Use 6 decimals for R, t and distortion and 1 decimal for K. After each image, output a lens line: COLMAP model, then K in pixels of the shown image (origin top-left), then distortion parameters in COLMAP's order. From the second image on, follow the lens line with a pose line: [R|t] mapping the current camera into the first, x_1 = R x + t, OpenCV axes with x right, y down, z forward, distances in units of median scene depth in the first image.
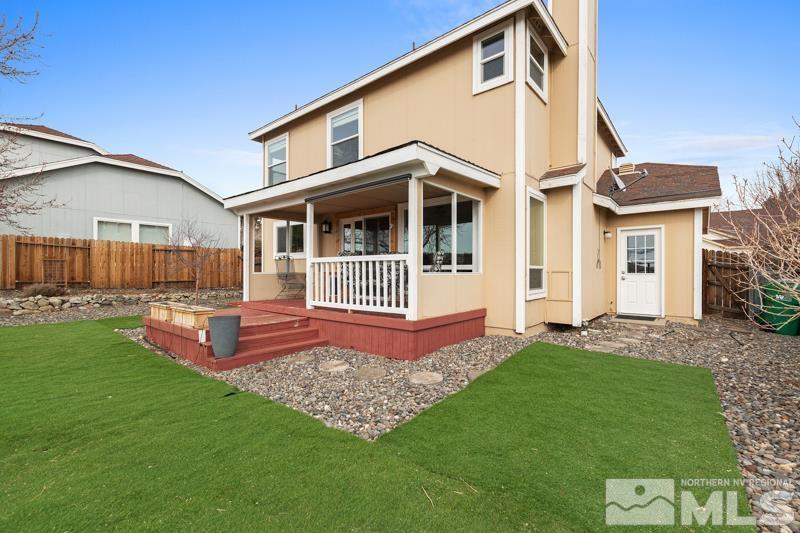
lens RADIAL K [[348.4, 0, 398.1], [0, 348.4, 270.9], [0, 0, 1]] dist [0.001028, -0.000097]
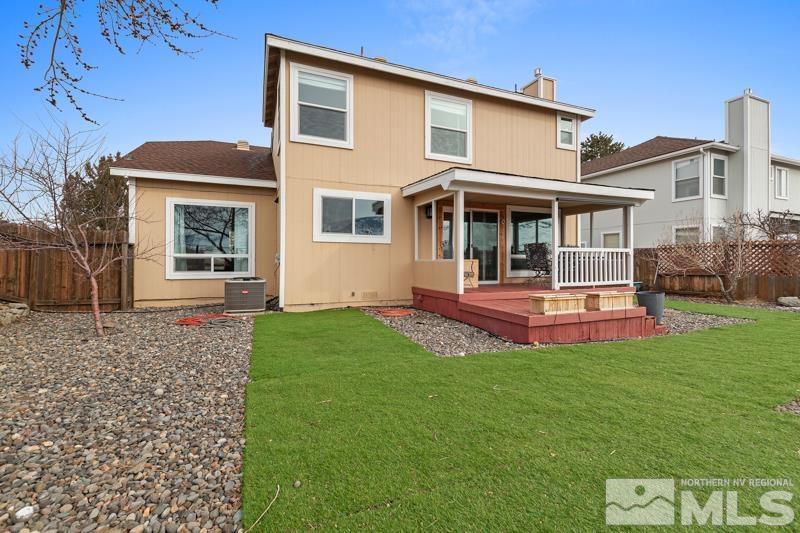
lens RADIAL K [[348.4, 0, 399.4], [0, 348.4, 262.3], [0, 0, 1]] dist [0.001028, -0.000097]
pose [[0.459977, -0.001780, 0.887929, -1.649170], [-0.002819, 0.999990, 0.003464, 0.012377], [-0.887926, -0.004096, 0.459967, 0.976181]]
